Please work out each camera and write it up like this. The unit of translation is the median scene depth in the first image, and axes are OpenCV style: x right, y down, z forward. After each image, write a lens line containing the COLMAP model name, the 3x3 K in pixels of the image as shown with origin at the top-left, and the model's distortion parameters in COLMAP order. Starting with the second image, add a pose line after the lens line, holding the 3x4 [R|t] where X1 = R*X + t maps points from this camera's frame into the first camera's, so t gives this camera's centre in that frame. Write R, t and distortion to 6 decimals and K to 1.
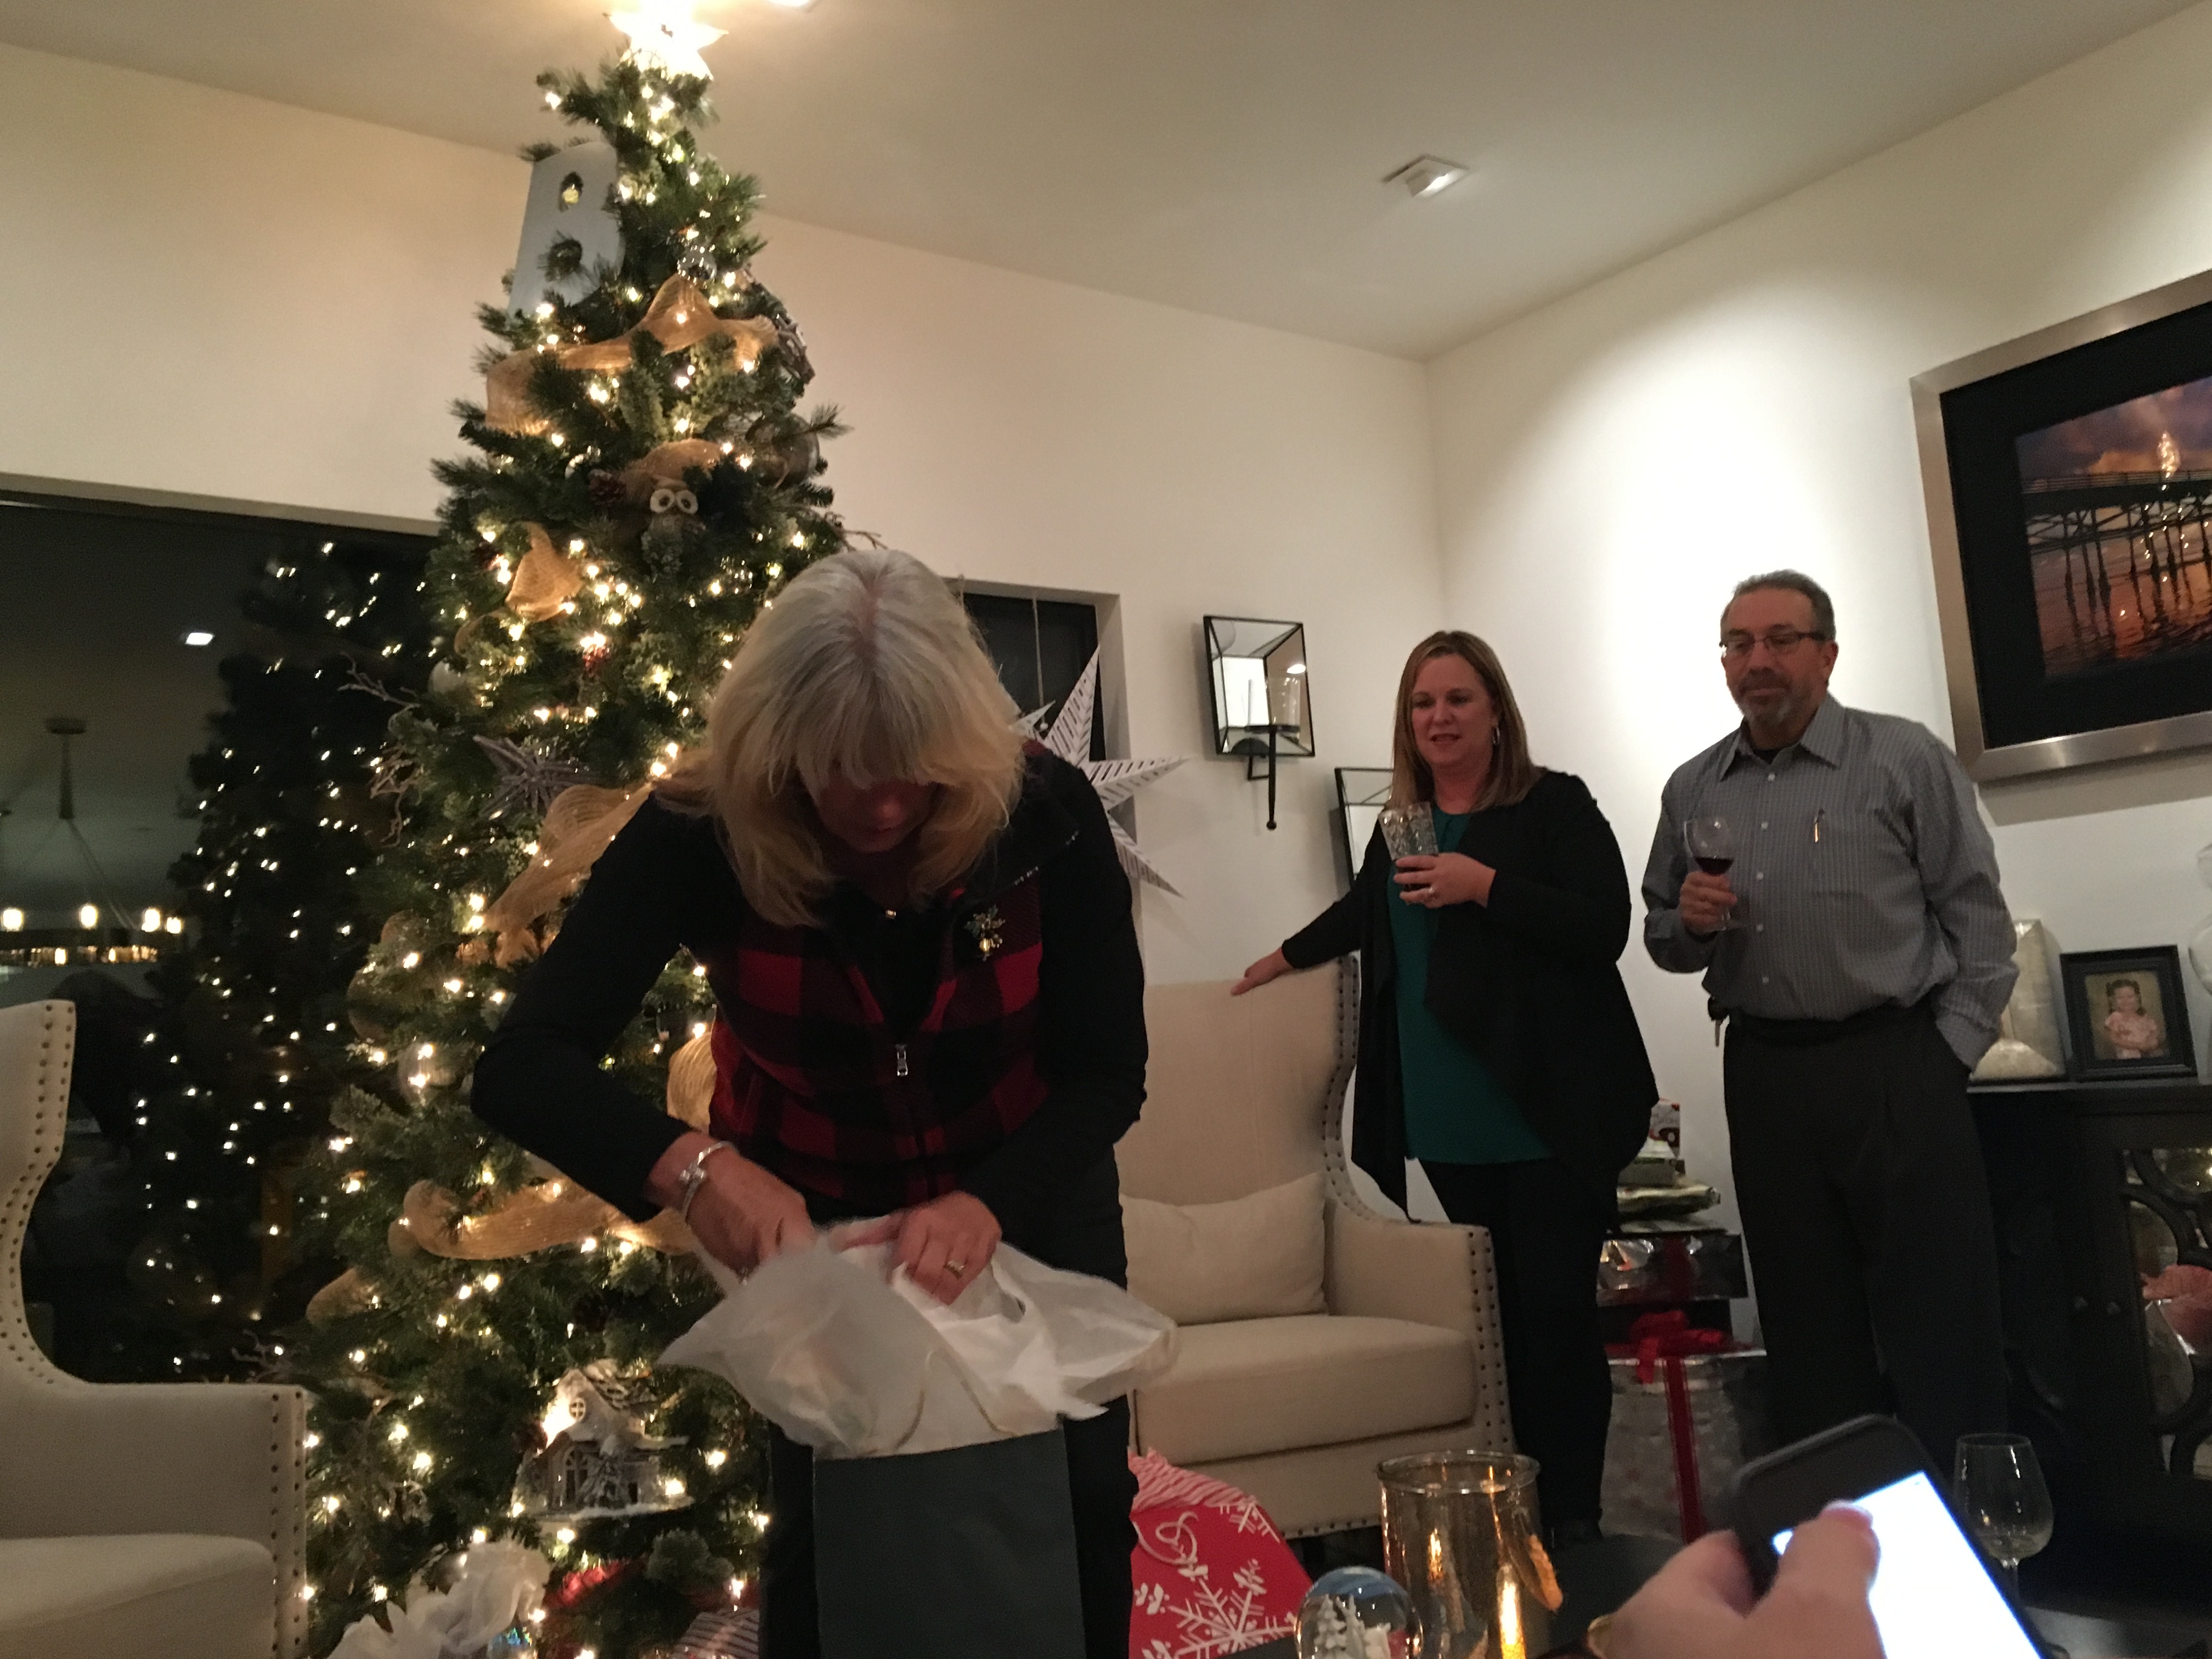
lens RADIAL K [[1921.6, 0, 1115.8], [0, 1921.6, 831.4], [0, 0, 1]] dist [0.080900, -0.102023]
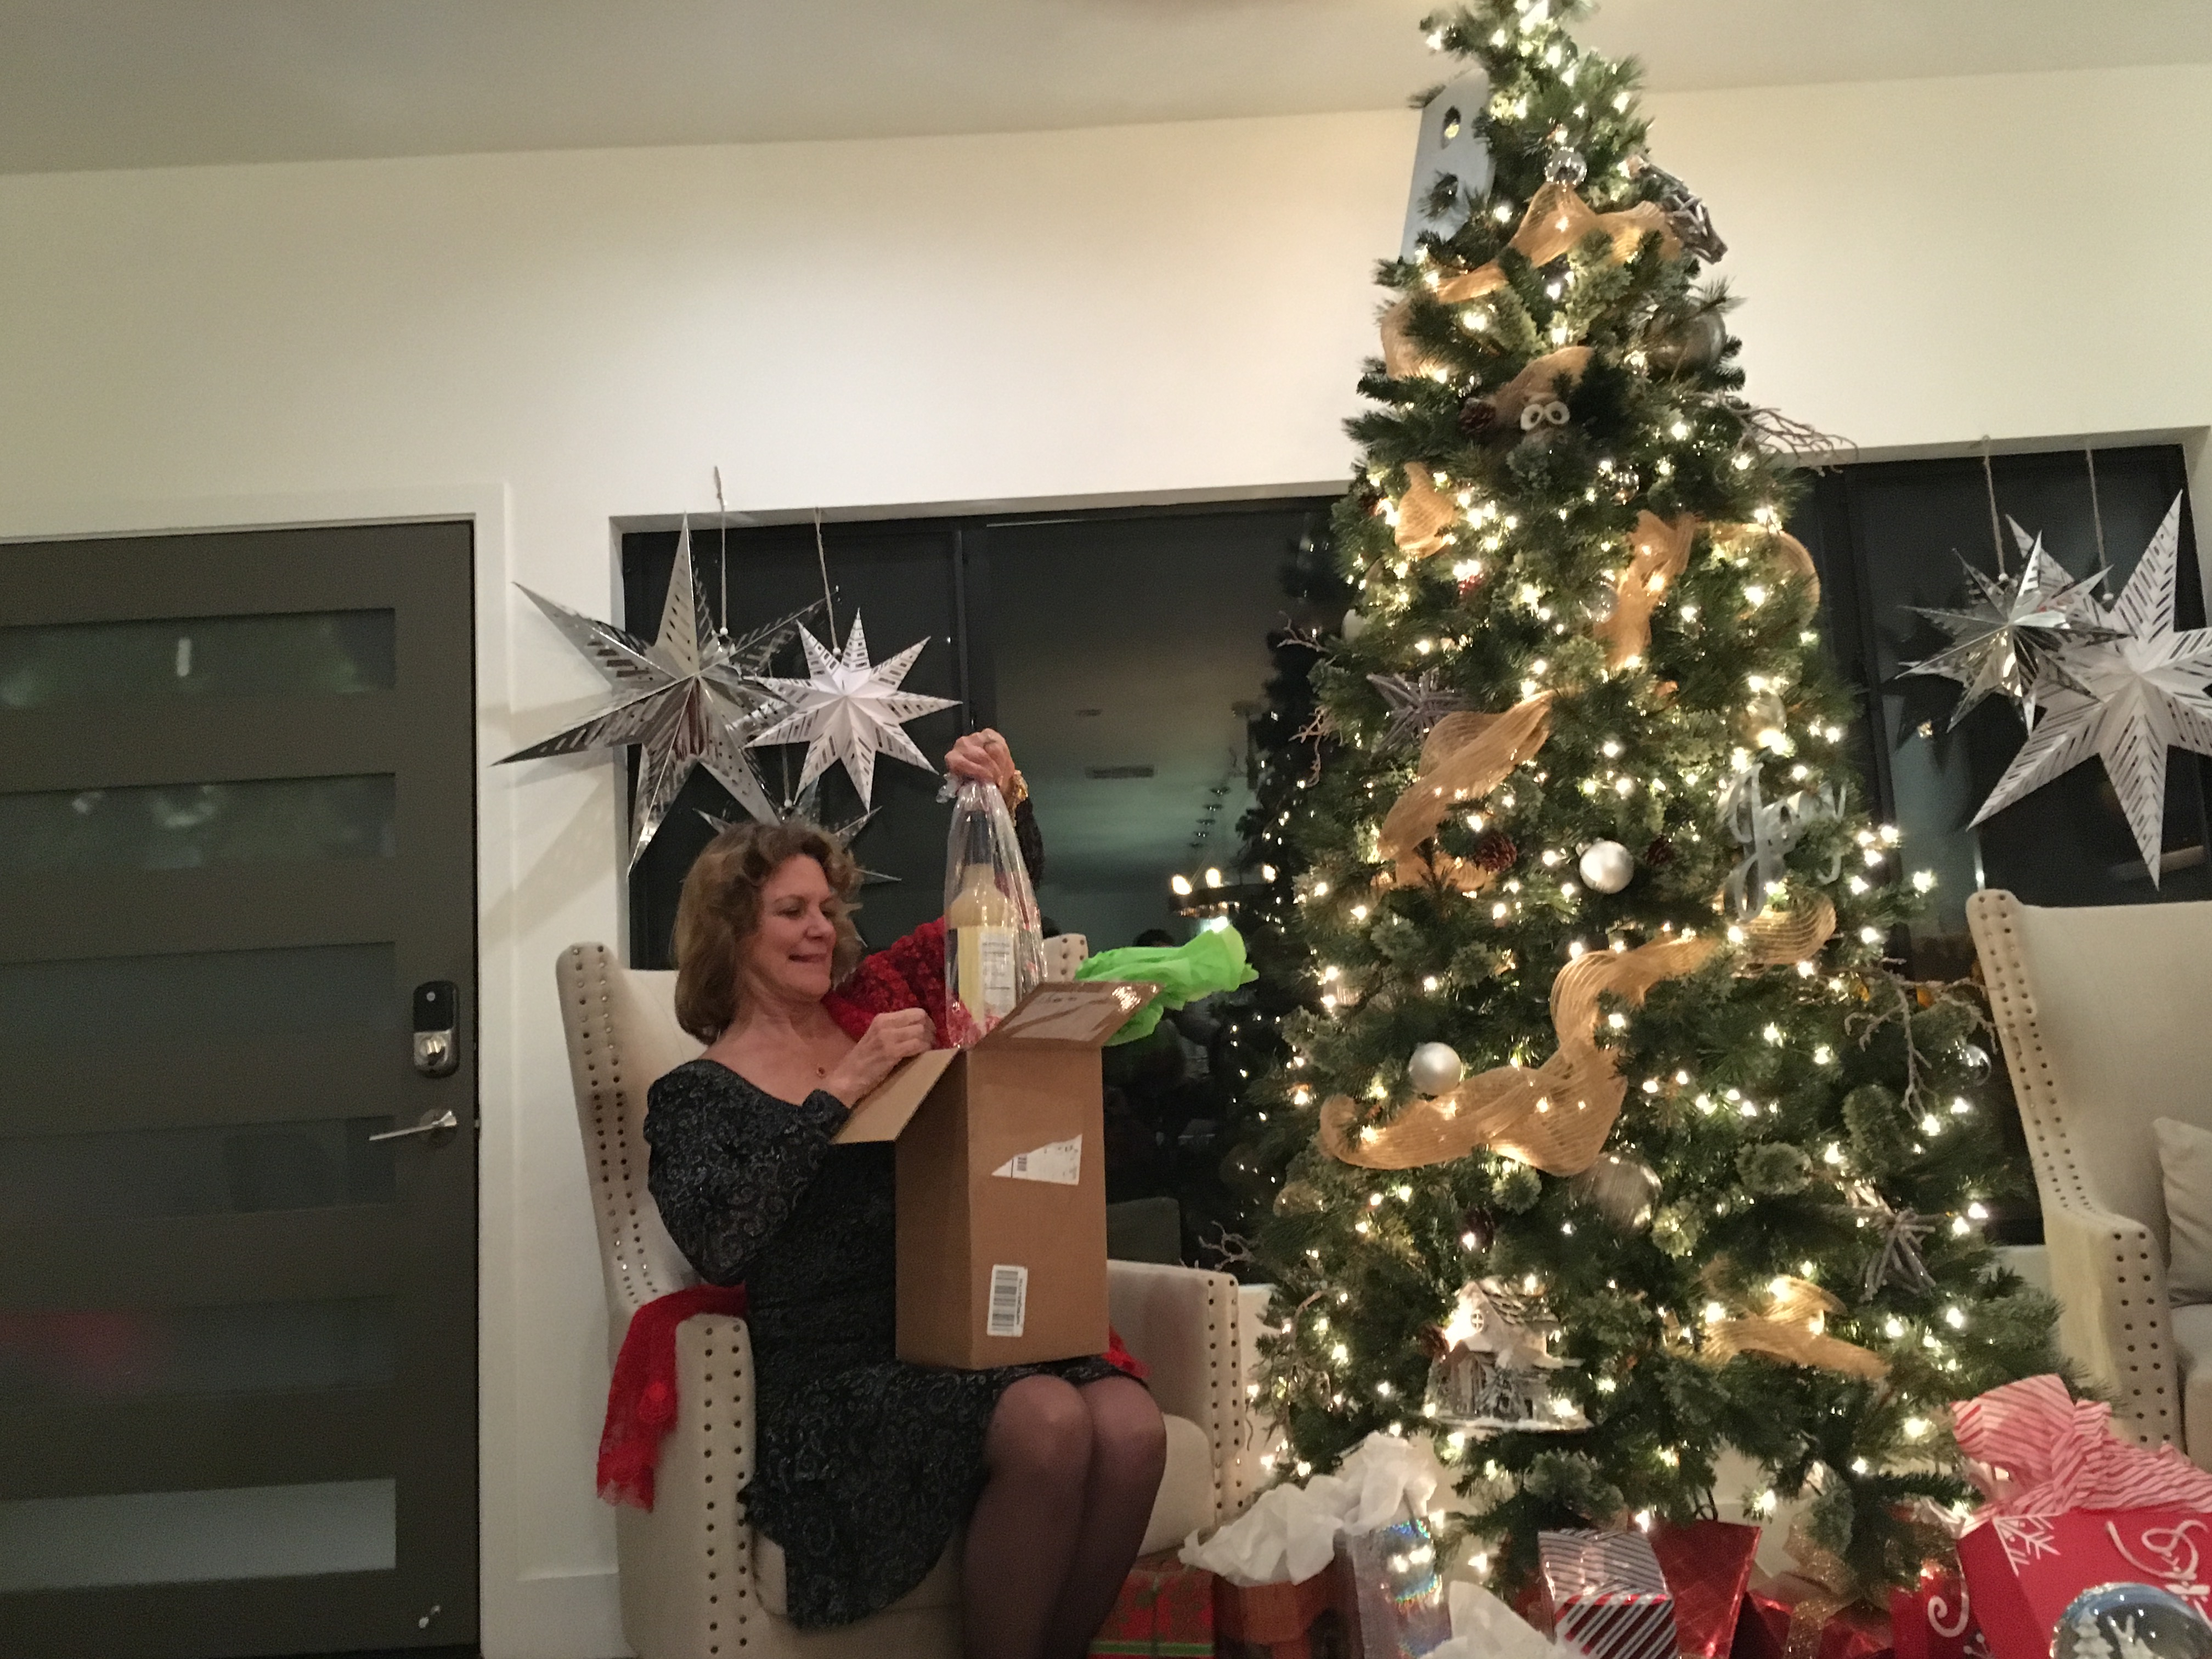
lens RADIAL K [[1921.6, 0, 1104.3], [0, 1921.6, 834.6], [0, 0, 1]] dist [0.080900, -0.102023]
pose [[0.811766, -0.054323, -0.581451, 0.144958], [0.071415, 0.997425, 0.006515, 0.018762], [0.579600, -0.046813, 0.813556, 0.060294]]
